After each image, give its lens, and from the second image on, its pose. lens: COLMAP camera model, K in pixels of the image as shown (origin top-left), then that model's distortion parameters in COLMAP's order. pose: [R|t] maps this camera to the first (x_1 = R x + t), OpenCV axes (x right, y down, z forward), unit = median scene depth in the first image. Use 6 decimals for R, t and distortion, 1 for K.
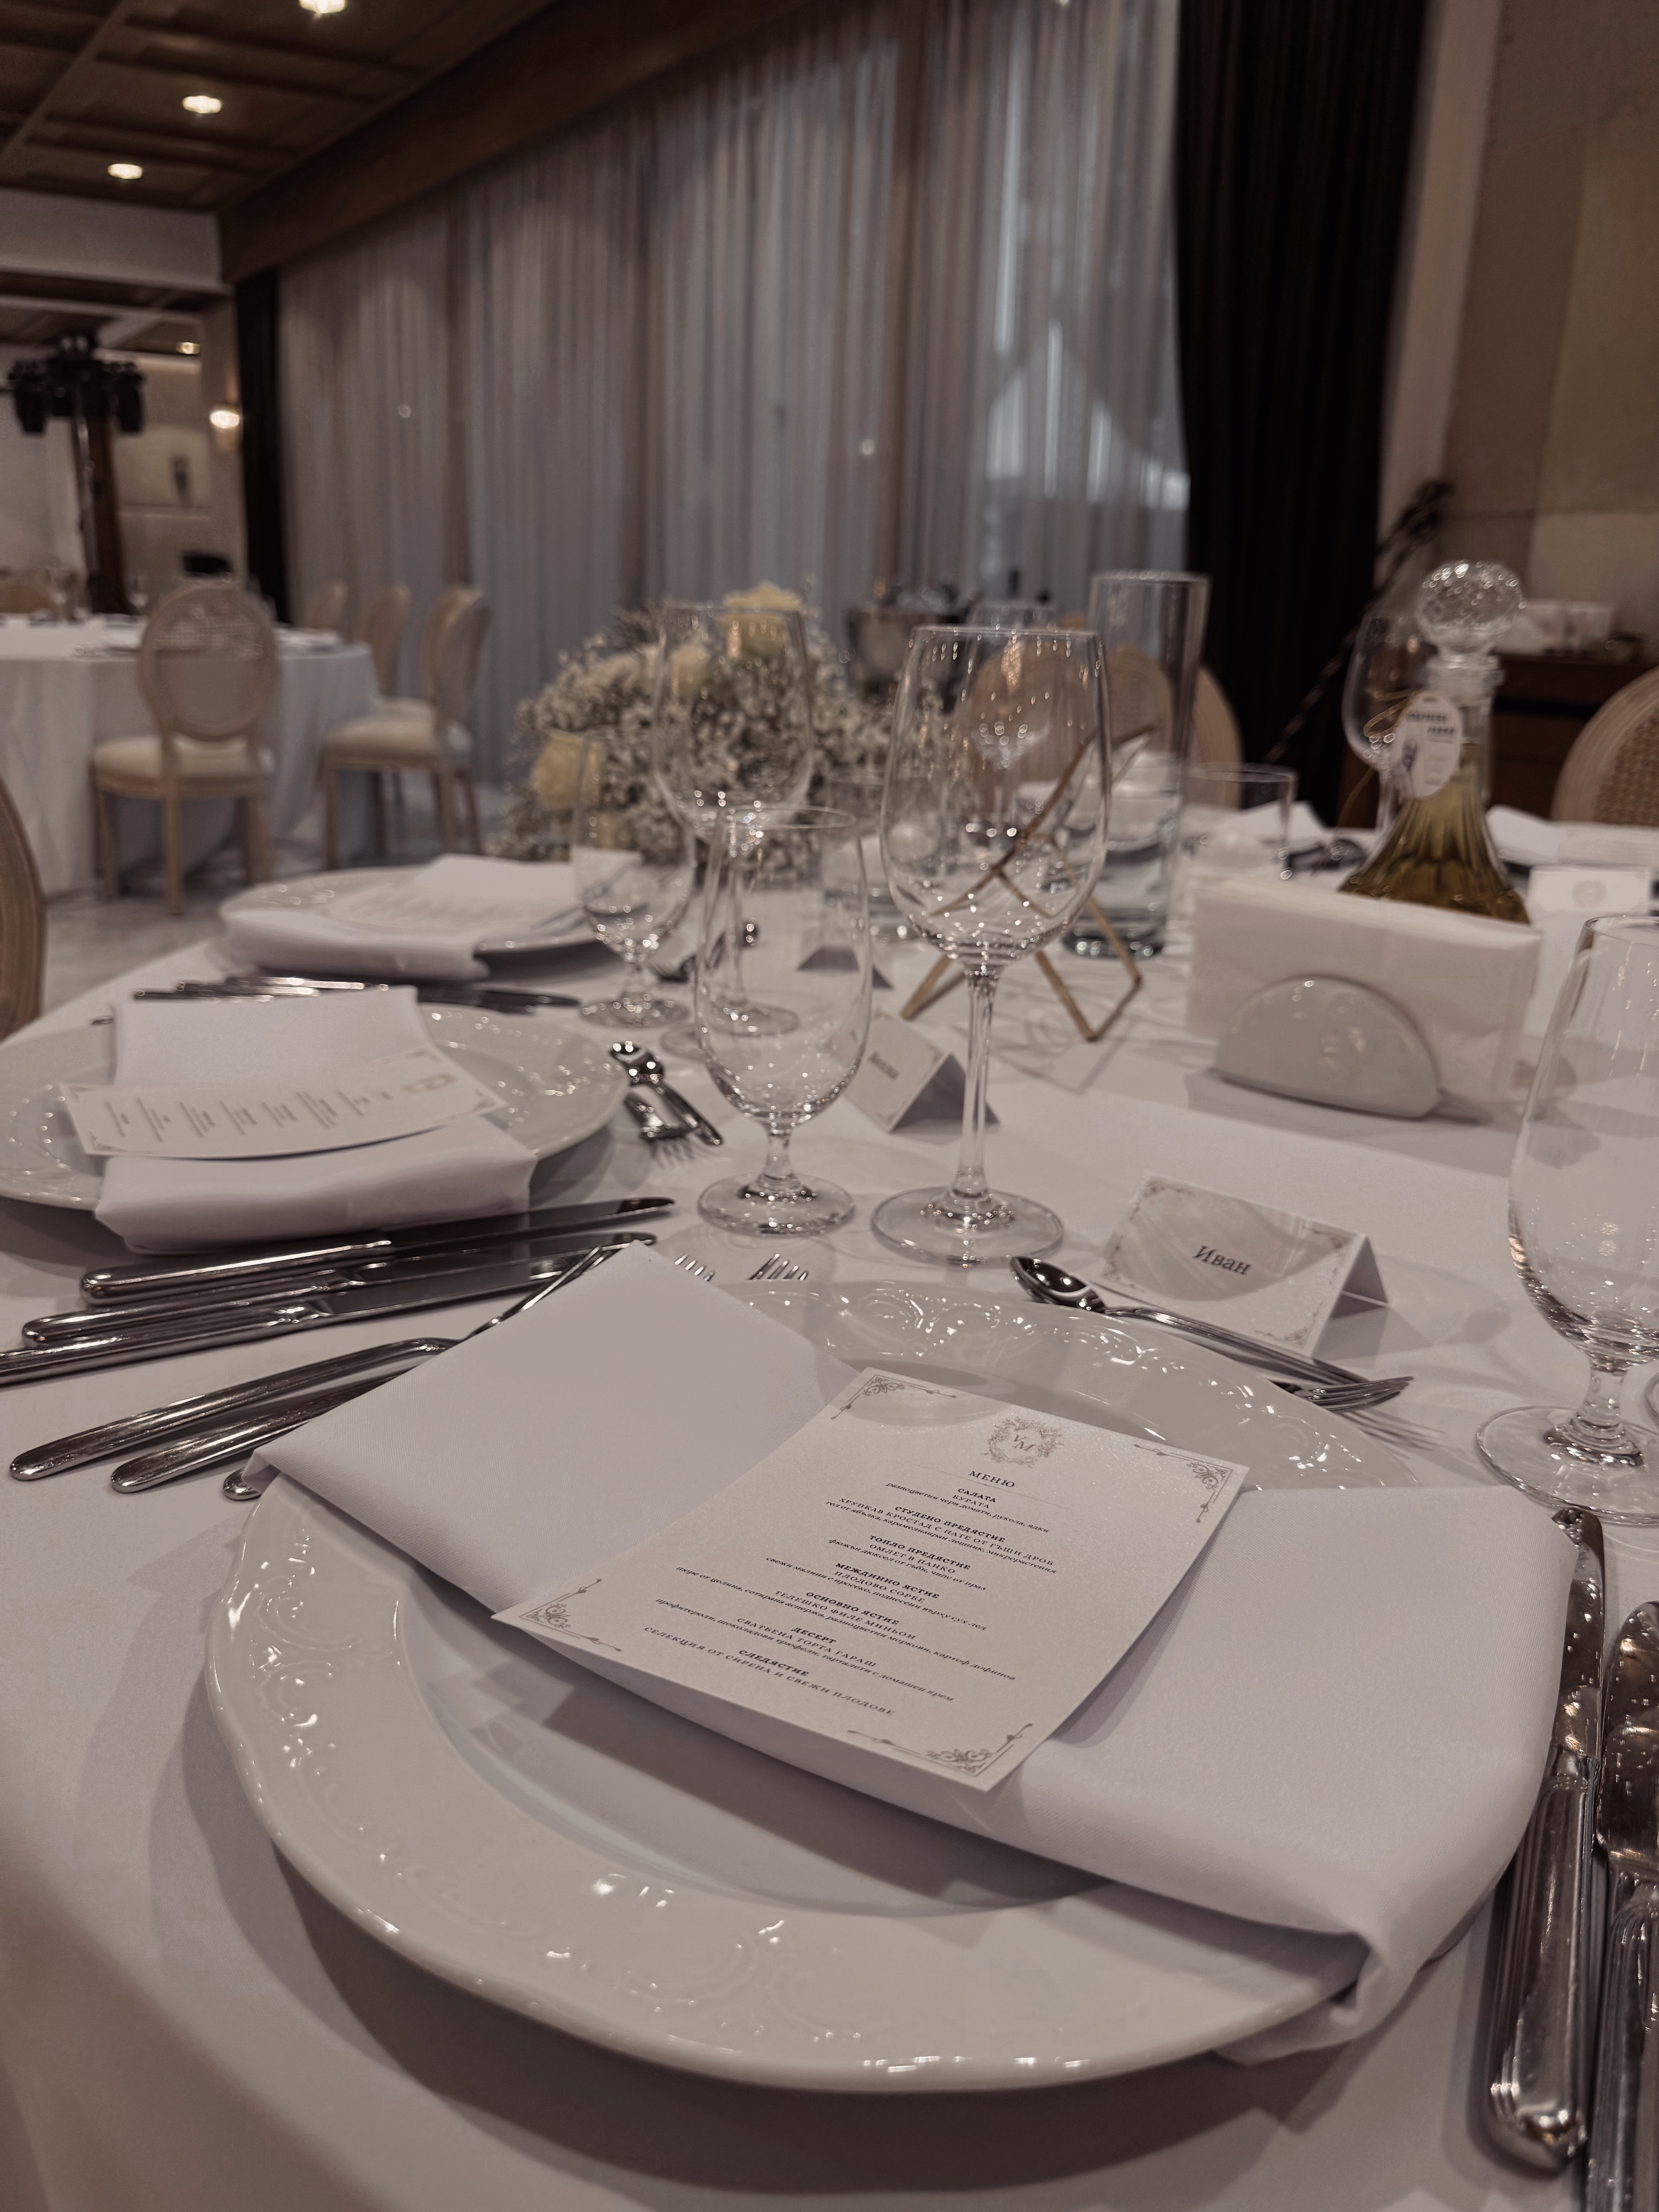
lens RADIAL K [[1610.8, 0, 829.5], [0, 1610.8, 1106.0], [0, 0, 1]] dist [-0.031530, -0.002642]
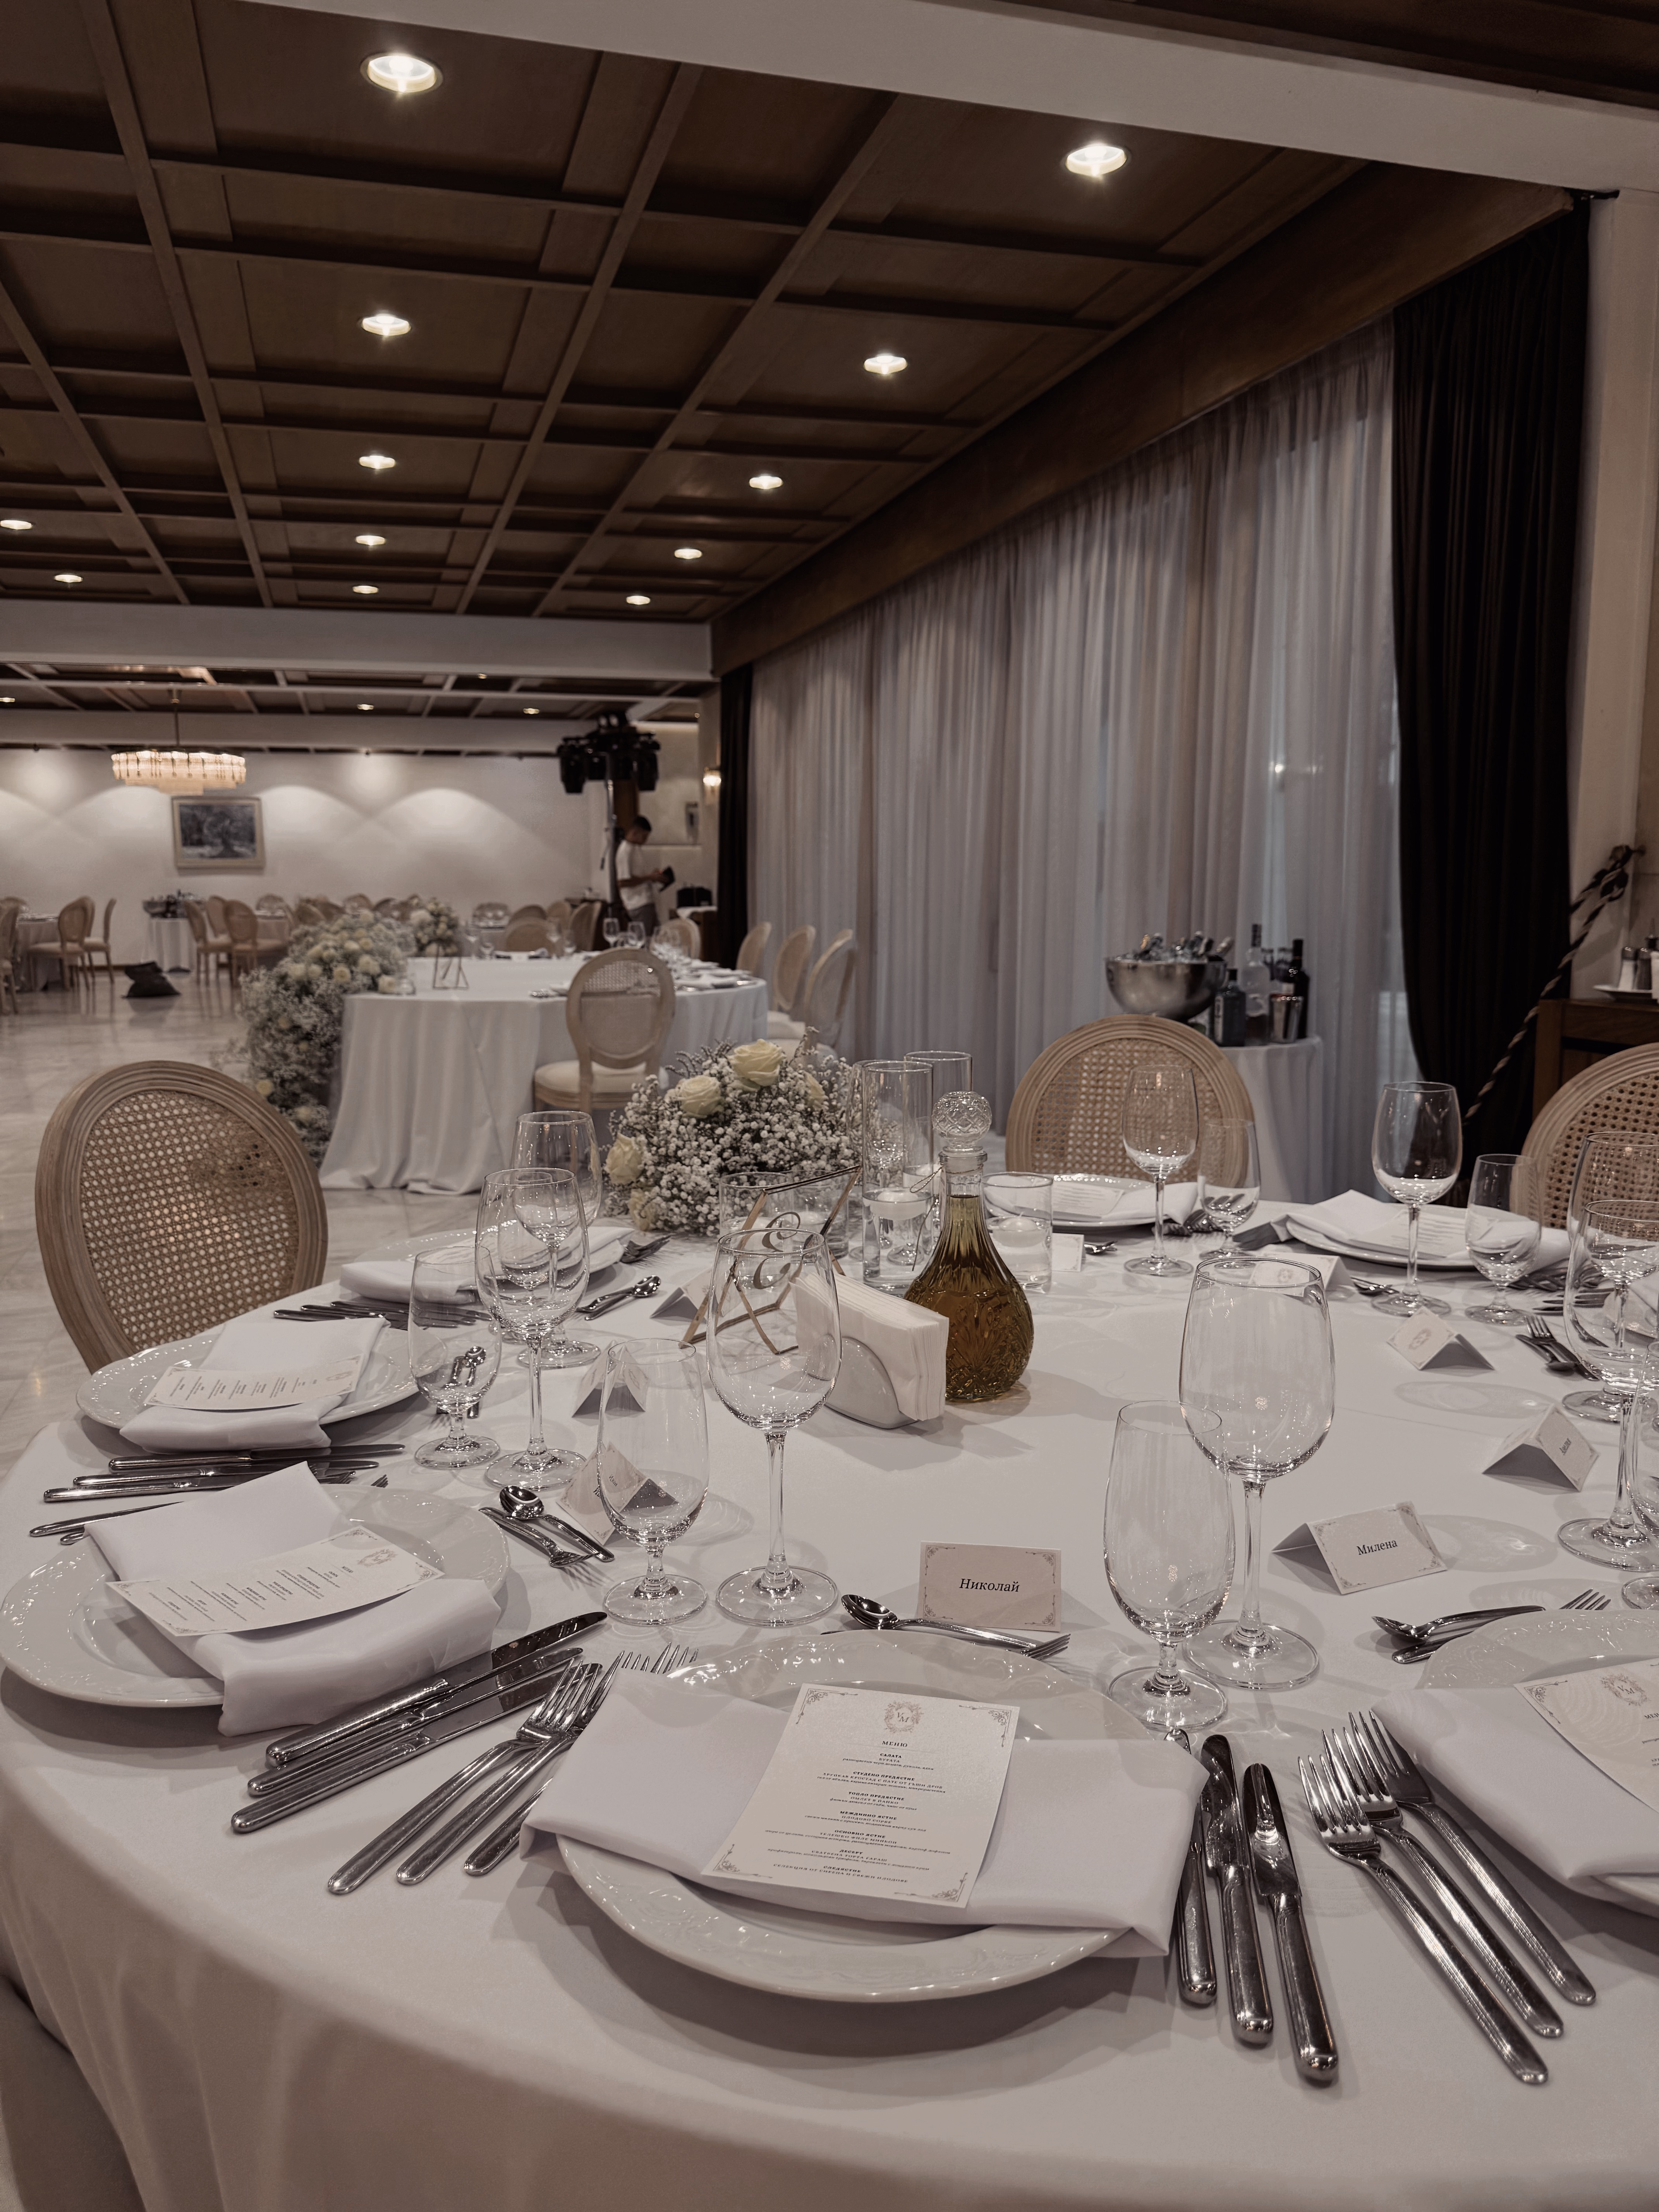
lens RADIAL K [[1610.8, 0, 829.5], [0, 1610.8, 1106.0], [0, 0, 1]] dist [-0.031530, -0.002642]
pose [[0.949067, 0.011533, -0.314863, 0.115359], [-0.063503, 0.985824, -0.155303, -0.007251], [0.308608, 0.167388, 0.936345, -0.087511]]
